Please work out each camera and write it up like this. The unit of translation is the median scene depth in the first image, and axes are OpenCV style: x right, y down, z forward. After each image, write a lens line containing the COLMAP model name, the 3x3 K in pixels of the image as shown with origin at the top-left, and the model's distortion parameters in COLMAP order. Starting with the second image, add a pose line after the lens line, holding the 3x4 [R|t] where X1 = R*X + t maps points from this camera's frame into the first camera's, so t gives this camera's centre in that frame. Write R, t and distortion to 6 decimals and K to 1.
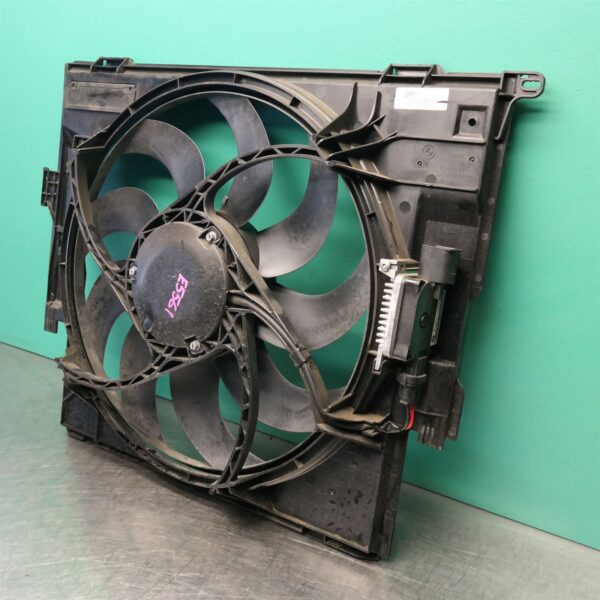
lens RADIAL K [[729.9, 0, 300.0], [0, 729.9, 300.0], [0, 0, 1]] dist [0.017359, 0.033249]
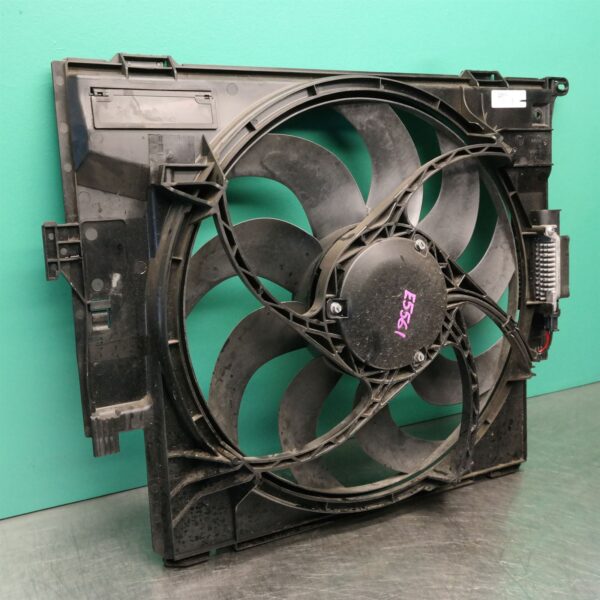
lens RADIAL K [[741.3, 0, 300.0], [0, 741.3, 300.0], [0, 0, 1]] dist [0.019175, 0.000757]
pose [[0.470571, -0.269375, 0.840238, -1.054274], [0.239669, 0.955480, 0.172096, -0.224994], [-0.849189, 0.120395, 0.514182, 0.618379]]
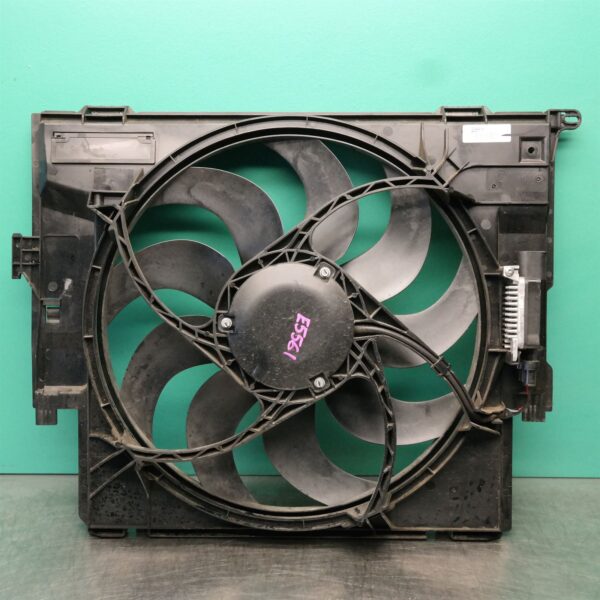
lens RADIAL K [[741.3, 0, 300.0], [0, 741.3, 300.0], [0, 0, 1]] dist [0.019175, 0.000757]
pose [[0.840270, -0.139365, 0.523949, -0.689311], [0.183809, 0.982392, -0.033473, -0.020113], [-0.510059, 0.124433, 0.851091, 0.138052]]
